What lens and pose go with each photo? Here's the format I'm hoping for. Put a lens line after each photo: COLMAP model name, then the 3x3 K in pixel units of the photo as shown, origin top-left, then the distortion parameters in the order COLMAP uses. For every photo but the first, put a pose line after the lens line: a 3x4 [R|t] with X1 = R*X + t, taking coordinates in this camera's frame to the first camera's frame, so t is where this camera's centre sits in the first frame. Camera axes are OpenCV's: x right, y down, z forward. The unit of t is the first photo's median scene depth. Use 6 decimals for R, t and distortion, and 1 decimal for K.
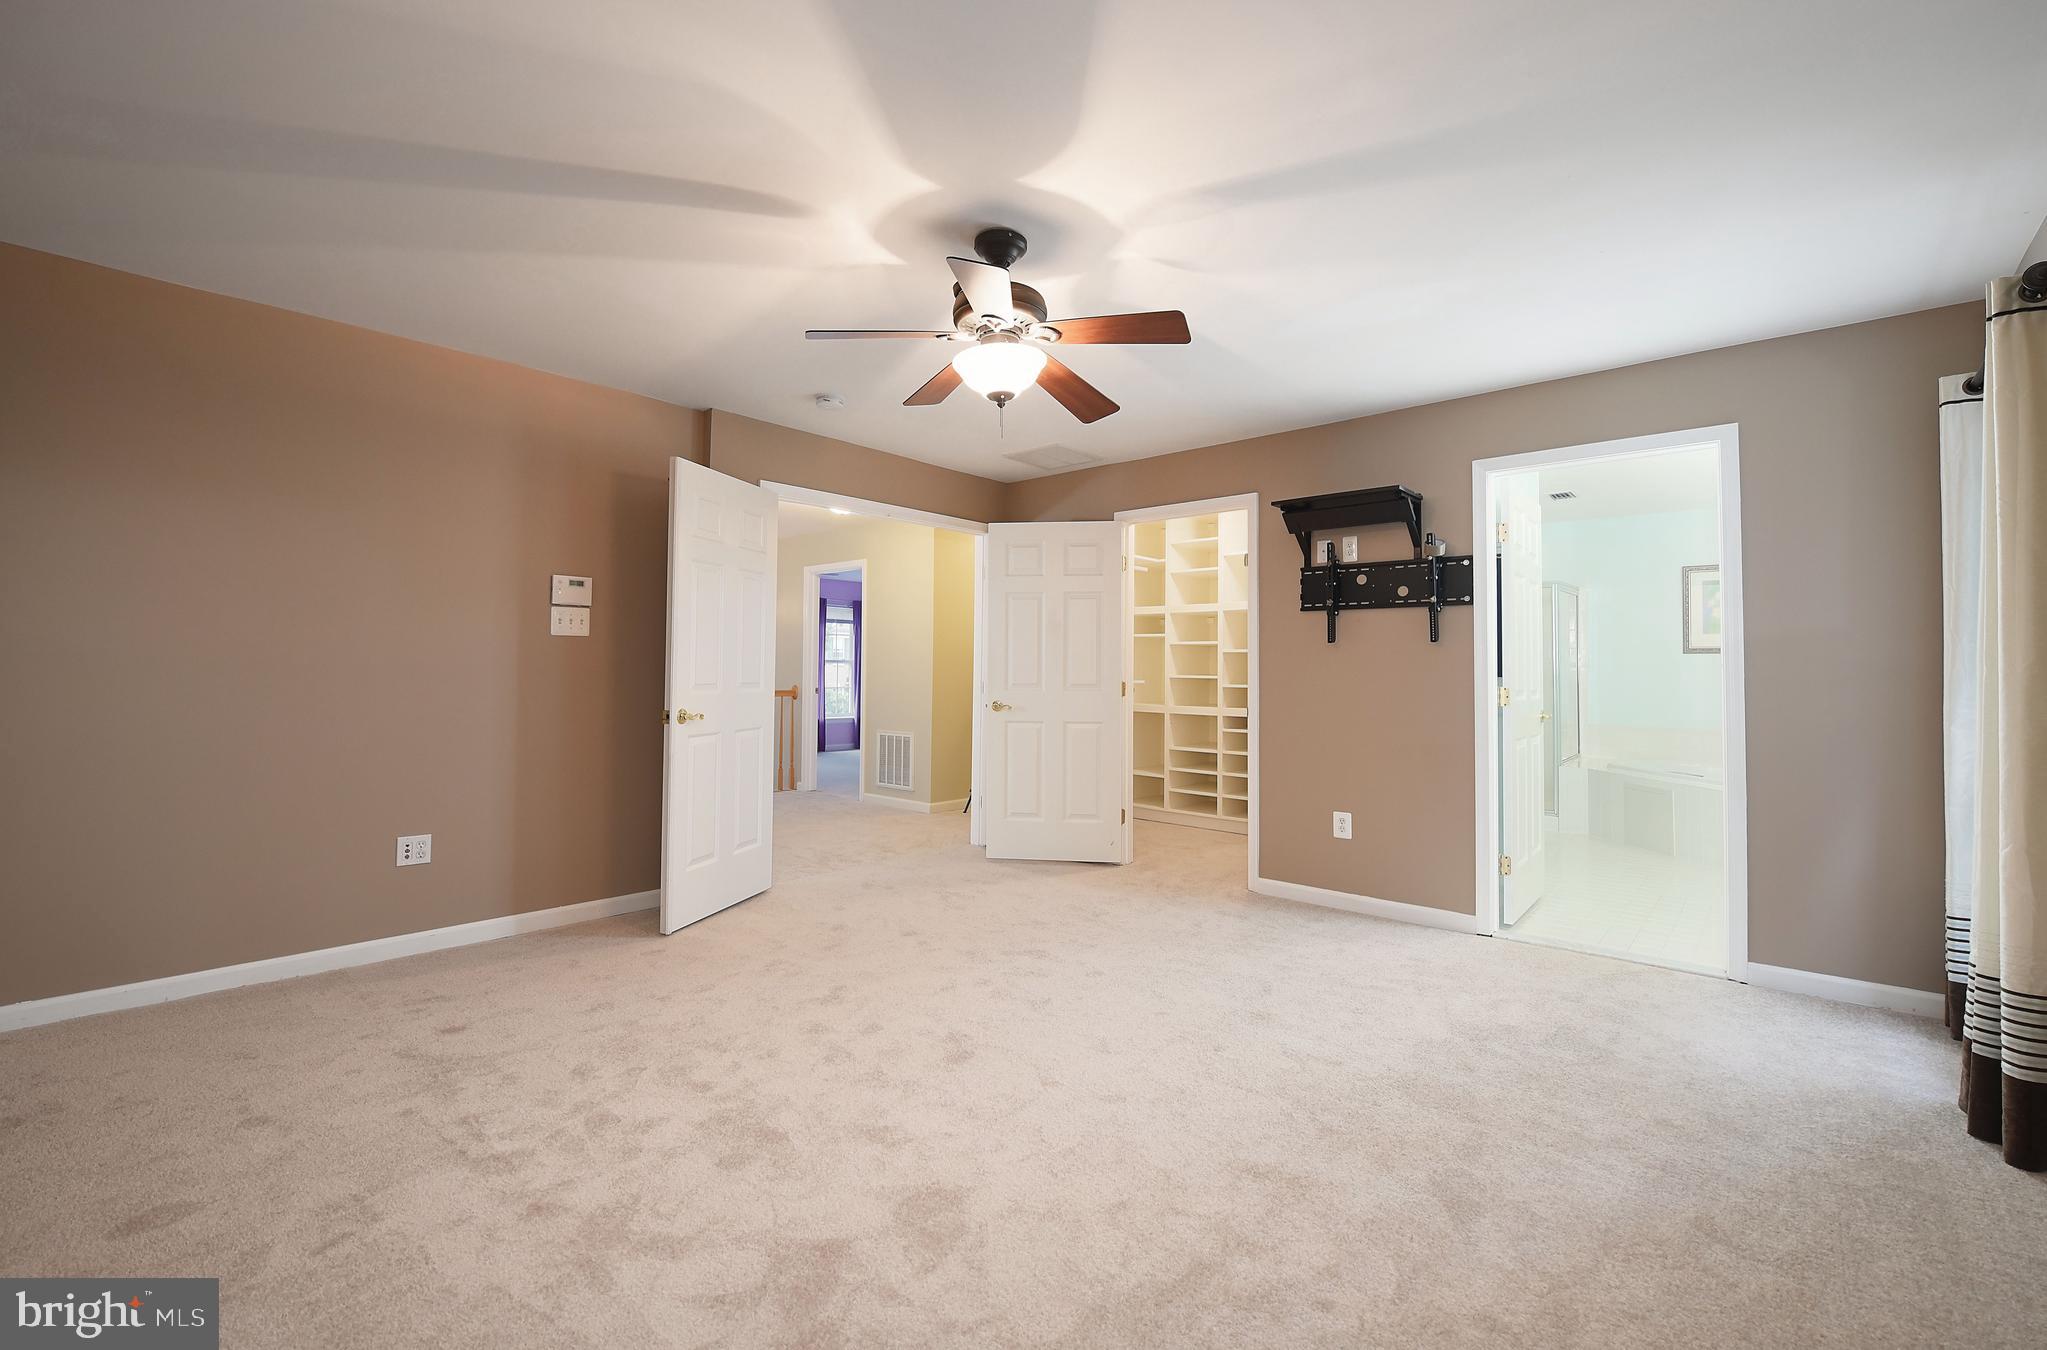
lens RADIAL K [[869.9, 0, 1018.0], [0, 869.9, 662.6], [0, 0, 1]] dist [0.001976, 0.000239]
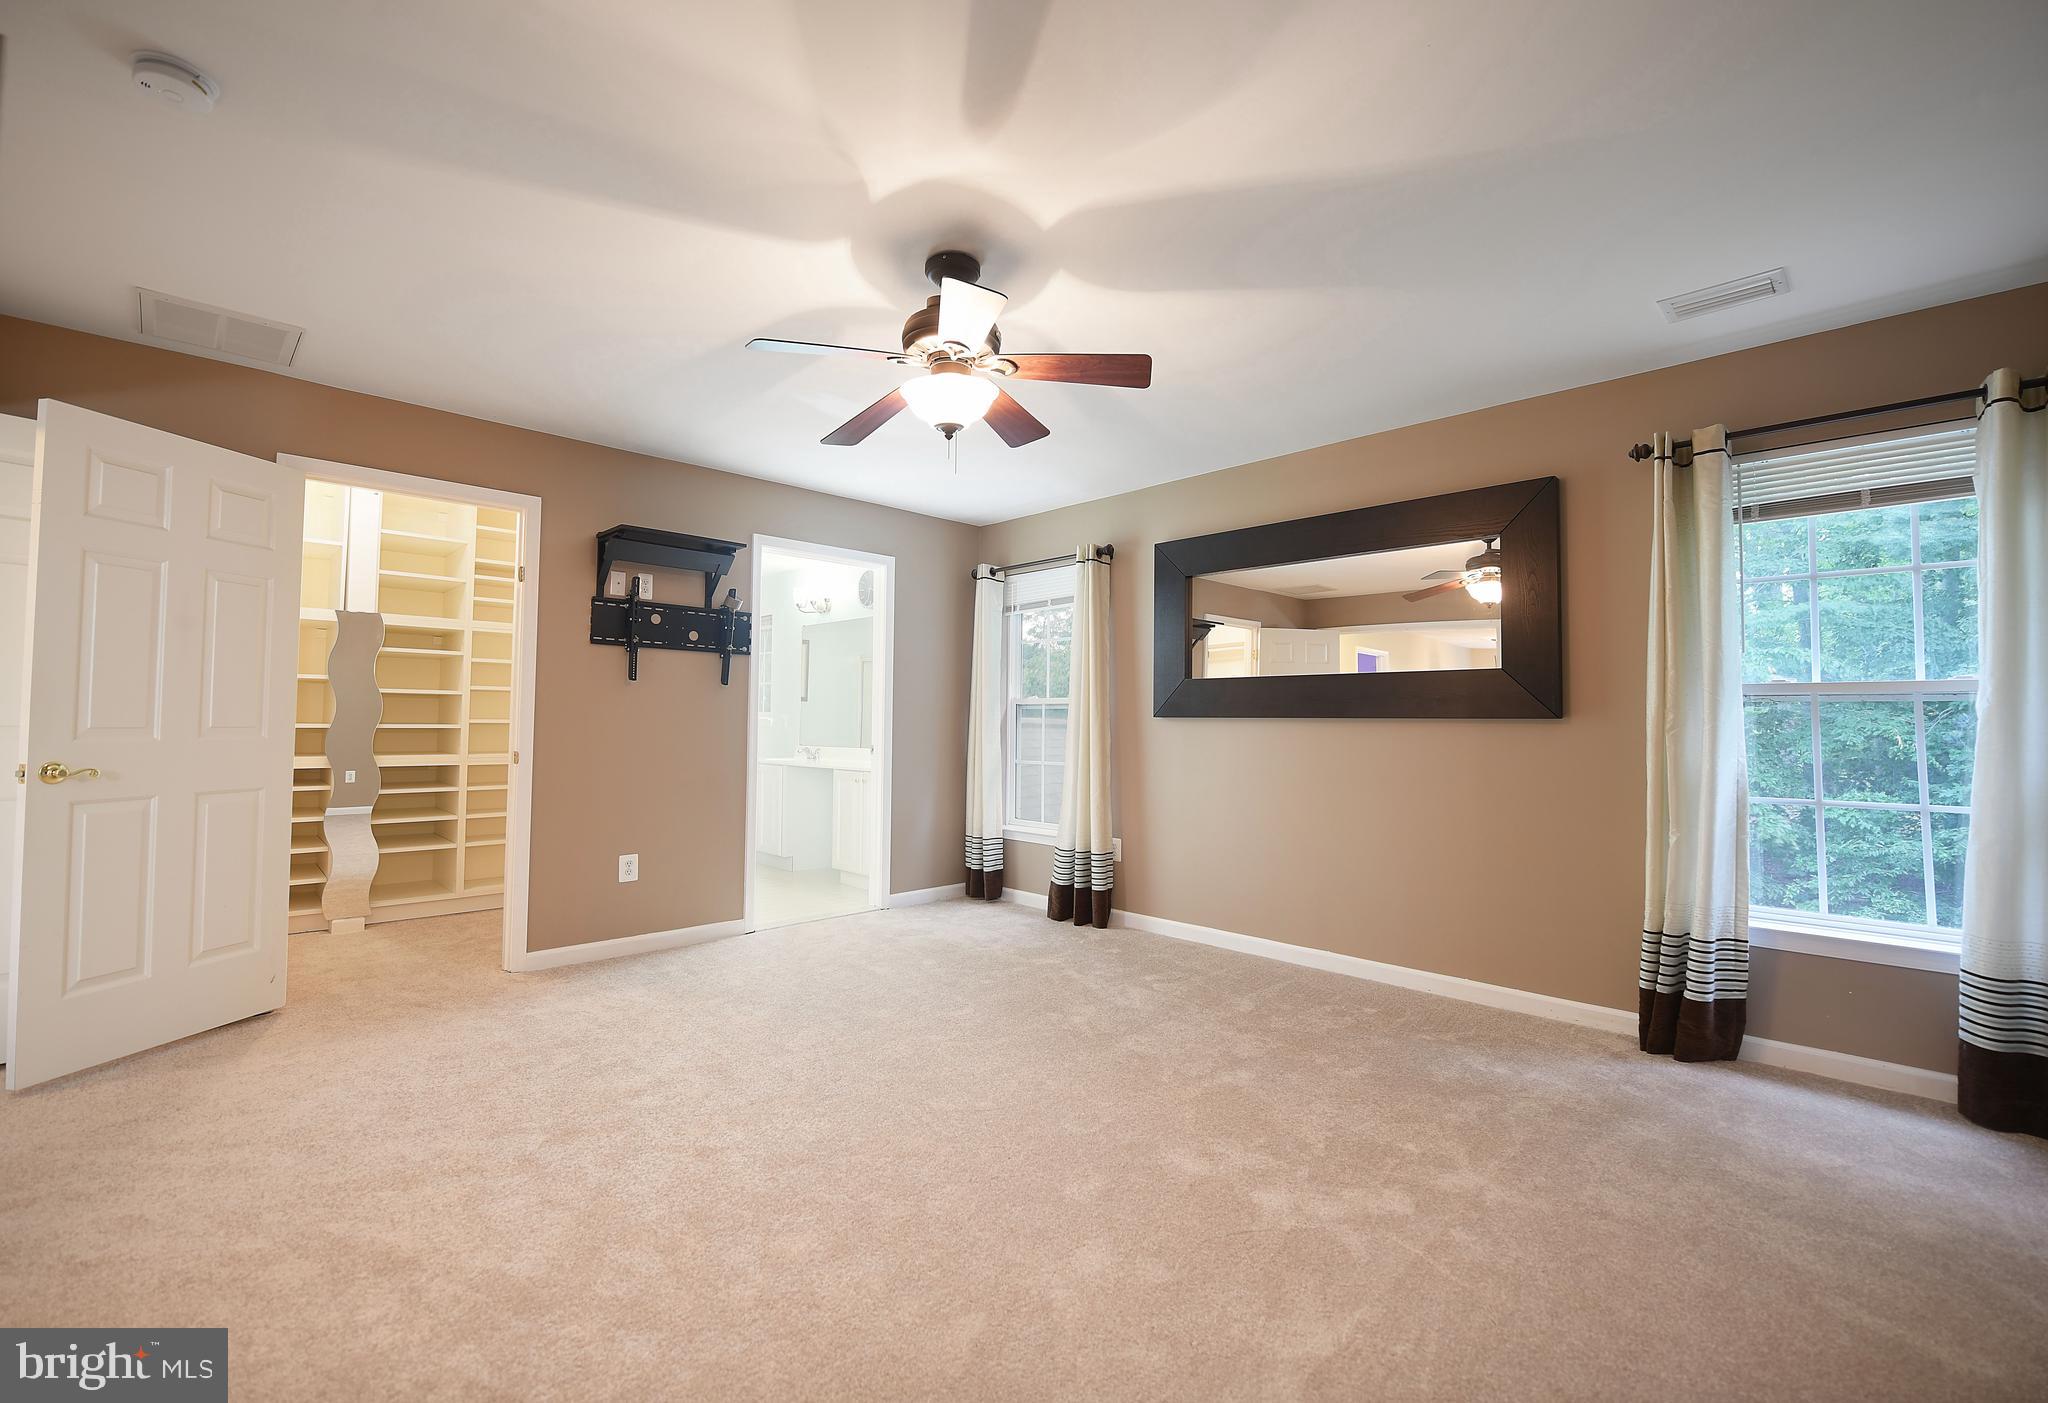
lens RADIAL K [[885.0, 0, 1015.4], [0, 885.0, 706.0], [0, 0, 1]] dist [-0.002780, -0.000139]
pose [[0.073955, 0.015320, 0.997144, -0.593734], [-0.019524, 0.999713, -0.013911, 0.011200], [-0.997070, -0.018440, 0.074233, 0.509014]]
